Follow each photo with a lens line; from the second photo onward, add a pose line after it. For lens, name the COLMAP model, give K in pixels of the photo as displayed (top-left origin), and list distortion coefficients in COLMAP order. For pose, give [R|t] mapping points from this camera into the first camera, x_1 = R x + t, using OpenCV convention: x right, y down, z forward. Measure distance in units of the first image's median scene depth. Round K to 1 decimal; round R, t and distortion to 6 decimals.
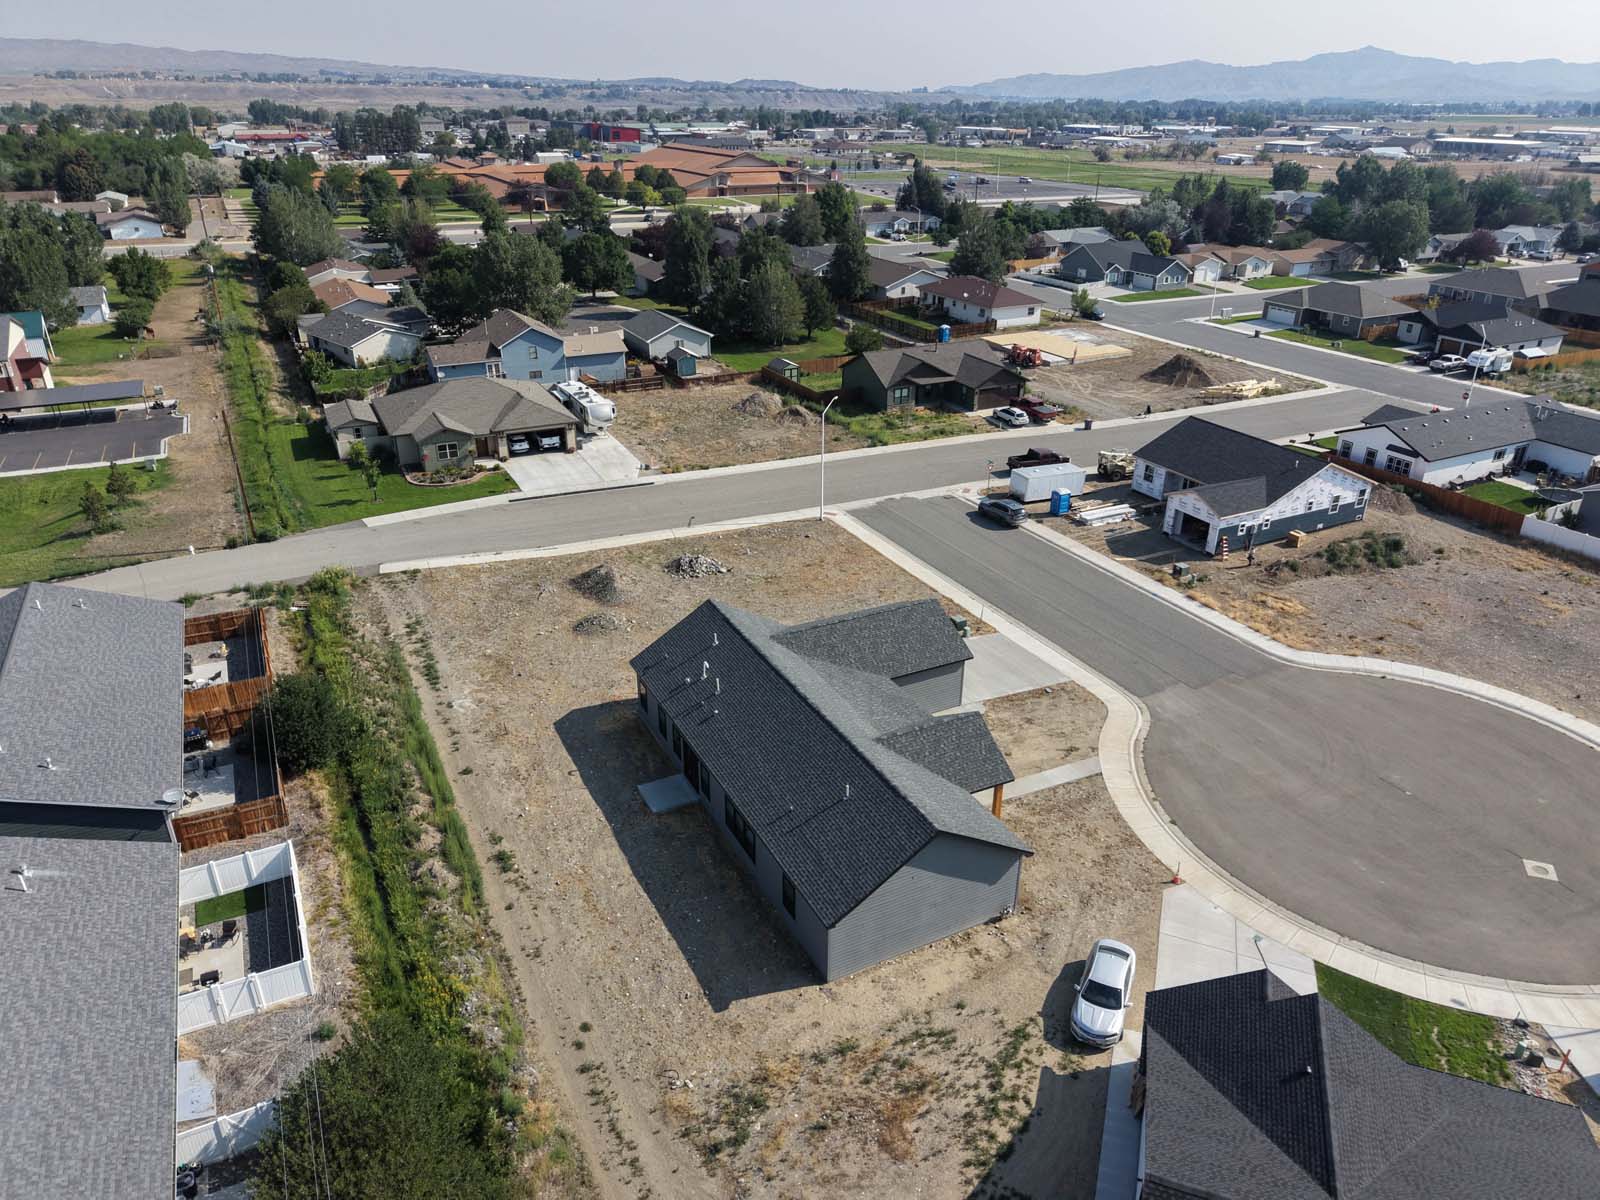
lens RADIAL K [[1068.4, 0, 800.0], [0, 1068.4, 600.0], [0, 0, 1]] dist [0.019846, -0.017934]
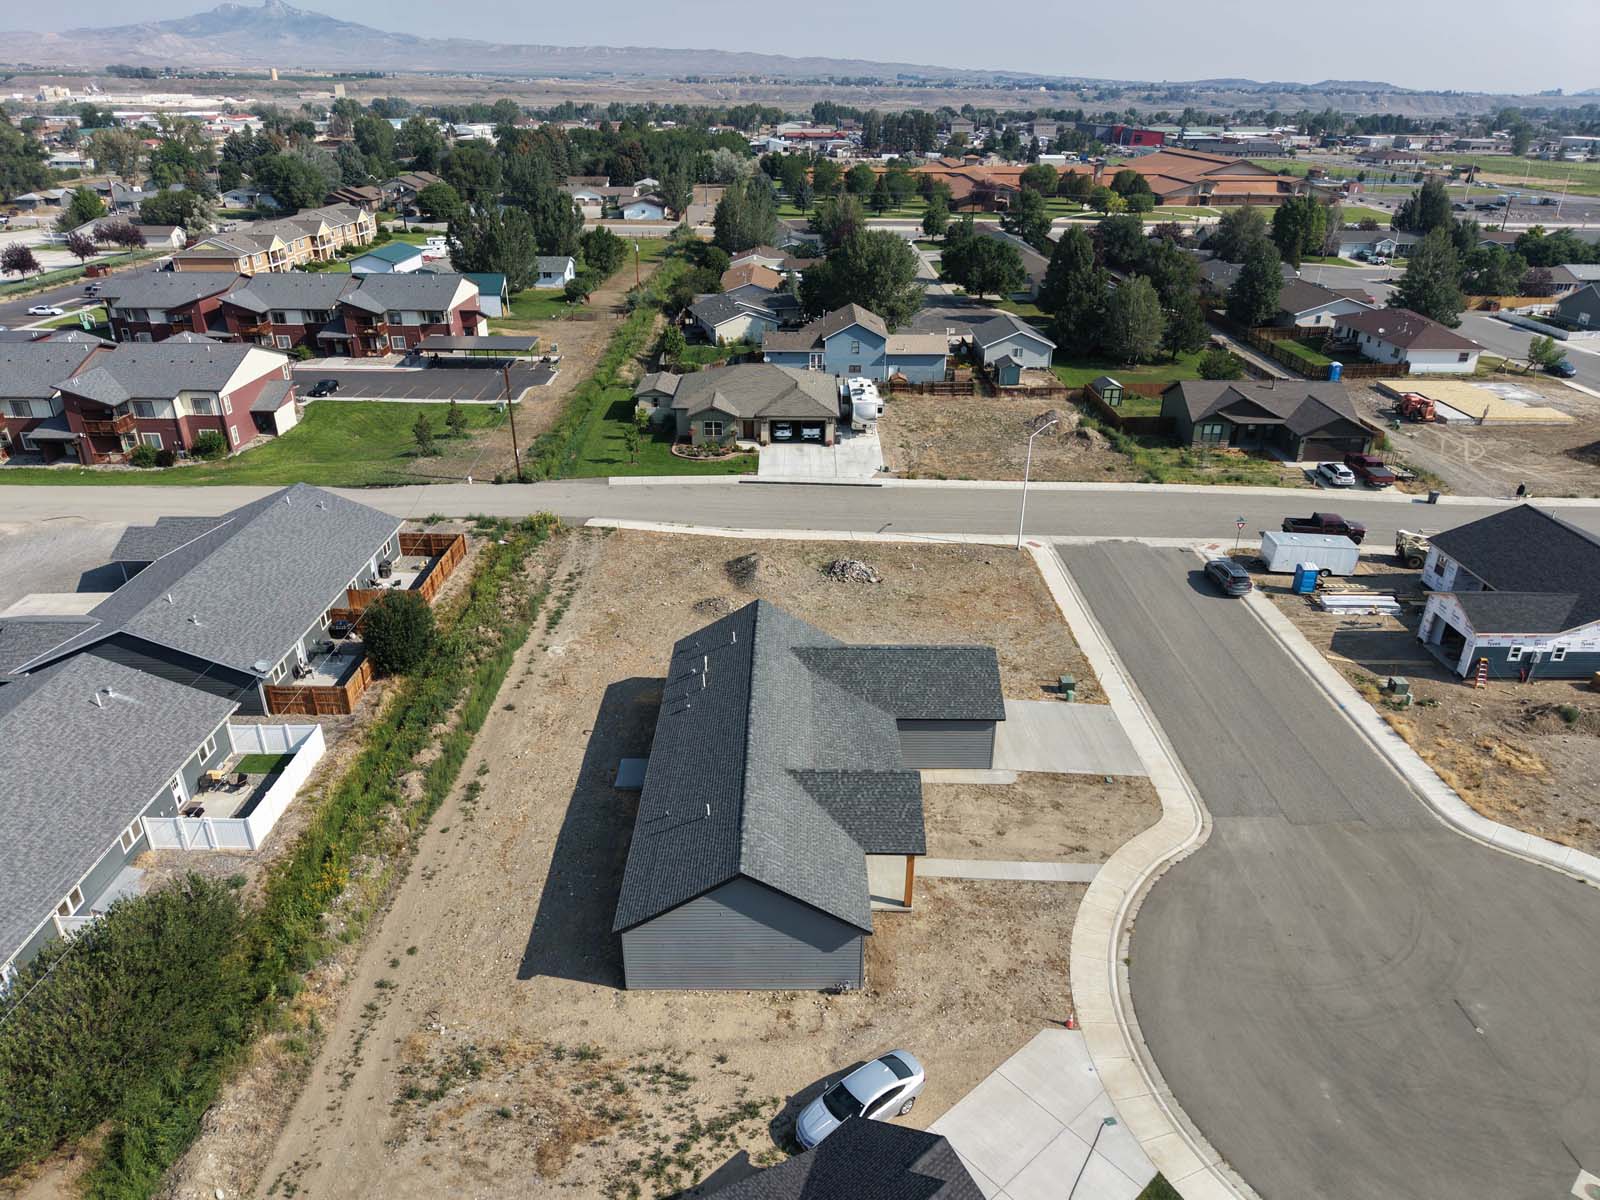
lens RADIAL K [[1068.4, 0, 800.0], [0, 1068.4, 600.0], [0, 0, 1]] dist [0.019846, -0.017934]
pose [[0.893745, 0.193893, -0.404506, 0.216883], [-0.194670, 0.980067, 0.039660, -0.028980], [0.404133, 0.043299, 0.913675, 0.062117]]
